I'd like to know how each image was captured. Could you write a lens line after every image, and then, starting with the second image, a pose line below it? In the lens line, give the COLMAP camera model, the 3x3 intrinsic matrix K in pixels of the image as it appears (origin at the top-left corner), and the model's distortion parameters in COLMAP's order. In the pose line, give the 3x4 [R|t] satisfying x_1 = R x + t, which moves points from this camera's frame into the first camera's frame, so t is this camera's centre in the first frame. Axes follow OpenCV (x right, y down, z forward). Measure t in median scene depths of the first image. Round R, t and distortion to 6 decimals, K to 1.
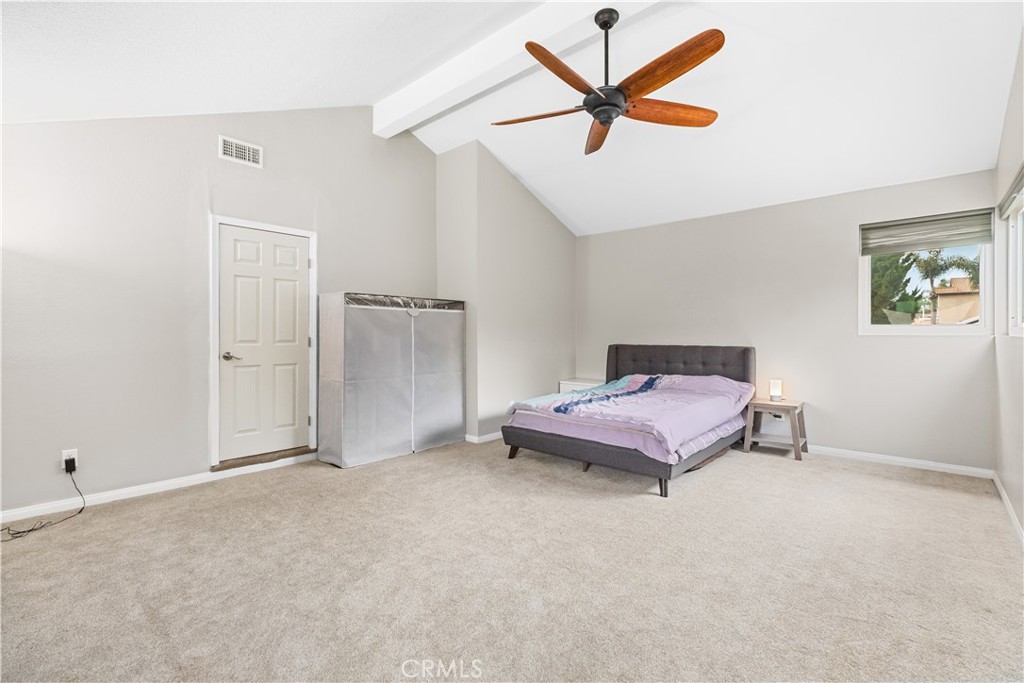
lens RADIAL K [[461.0, 0, 511.0], [0, 461.0, 338.5], [0, 0, 1]] dist [-0.023835, -0.000279]
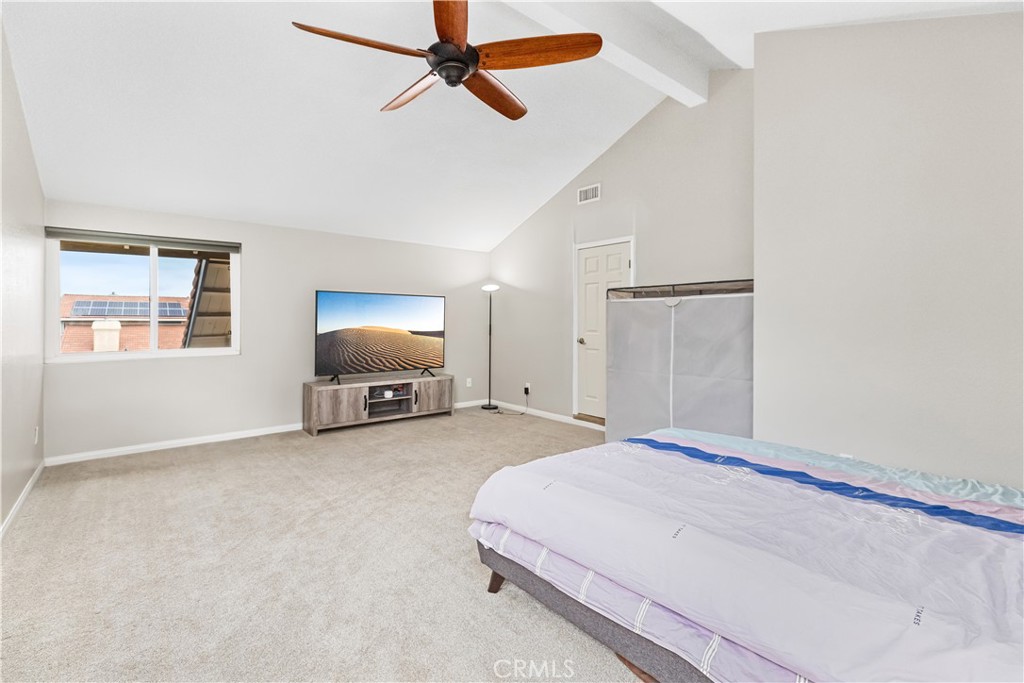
lens RADIAL K [[461.0, 0, 510.6], [0, 461.0, 334.5], [0, 0, 1]] dist [-0.023835, -0.000279]
pose [[-0.156865, 0.015045, -0.987506, 0.601117], [-0.028397, 0.999402, 0.019737, -0.002566], [0.987212, 0.031139, -0.156343, 0.722945]]
